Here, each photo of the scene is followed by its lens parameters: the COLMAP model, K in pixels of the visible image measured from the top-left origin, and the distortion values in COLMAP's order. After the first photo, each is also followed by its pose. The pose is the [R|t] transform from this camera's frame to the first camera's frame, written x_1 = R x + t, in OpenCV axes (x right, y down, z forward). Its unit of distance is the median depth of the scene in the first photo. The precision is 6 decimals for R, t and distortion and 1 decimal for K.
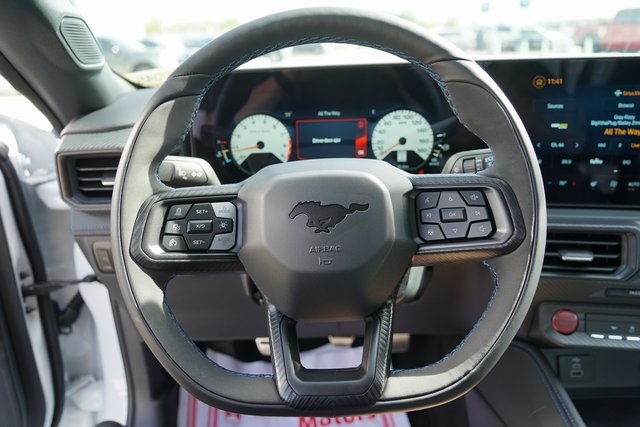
lens RADIAL K [[518.6, 0, 321.4], [0, 518.6, 213.4], [0, 0, 1]] dist [-0.010711, -0.015525]
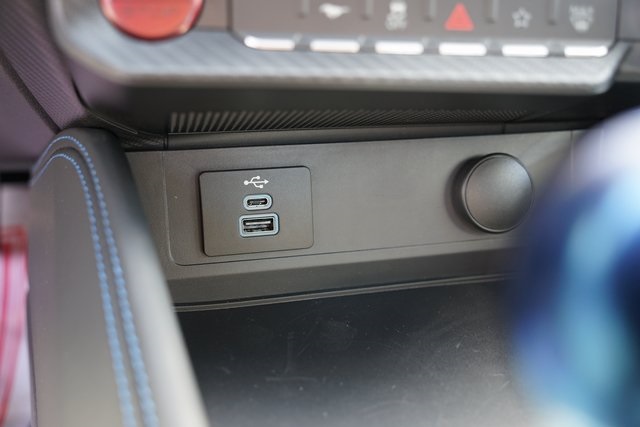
lens RADIAL K [[721.5, 0, 319.9], [0, 721.5, 208.6], [0, 0, 1]] dist [0.045295, 0.000000]
pose [[0.958275, -0.039032, 0.283171, 0.451324], [0.003935, 0.992341, 0.123469, 0.272630], [-0.285821, -0.117203, 0.951089, 0.641159]]
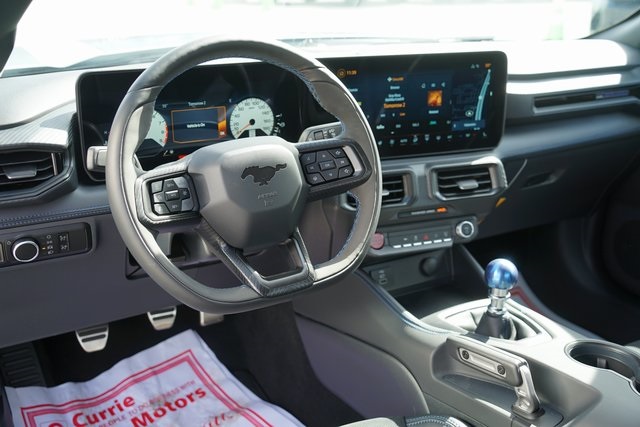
lens RADIAL K [[786.2, 0, 319.2], [0, 786.2, 212.0], [0, 0, 1]] dist [0.178990, 0.000000]
pose [[0.852938, -0.126524, 0.506447, -0.760917], [0.125103, 0.991454, 0.036999, 0.031279], [-0.506800, 0.031801, 0.861477, -0.802219]]
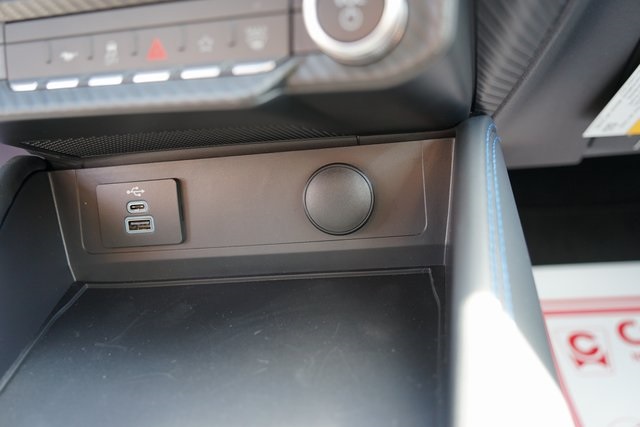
lens RADIAL K [[544.4, 0, 320.8], [0, 544.4, 218.6], [0, 0, 1]] dist [-0.038659, 0.019640]
pose [[0.993386, -0.035244, -0.109280, 0.749323], [0.050247, 0.989194, 0.137731, 0.281006], [0.103245, -0.142311, 0.984423, 0.667036]]
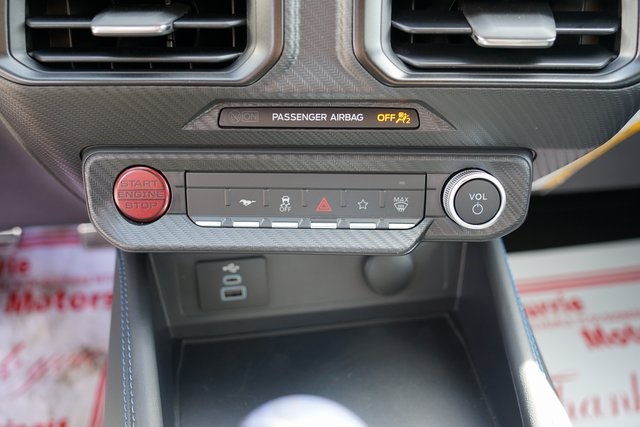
lens RADIAL K [[544.4, 0, 320.5], [0, 544.4, 209.9], [0, 0, 1]] dist [-0.038659, 0.019640]
pose [[0.986734, -0.054250, 0.153011, 0.553791], [0.019210, 0.974909, 0.221773, 0.128187], [-0.161203, -0.215892, 0.963018, 0.548355]]
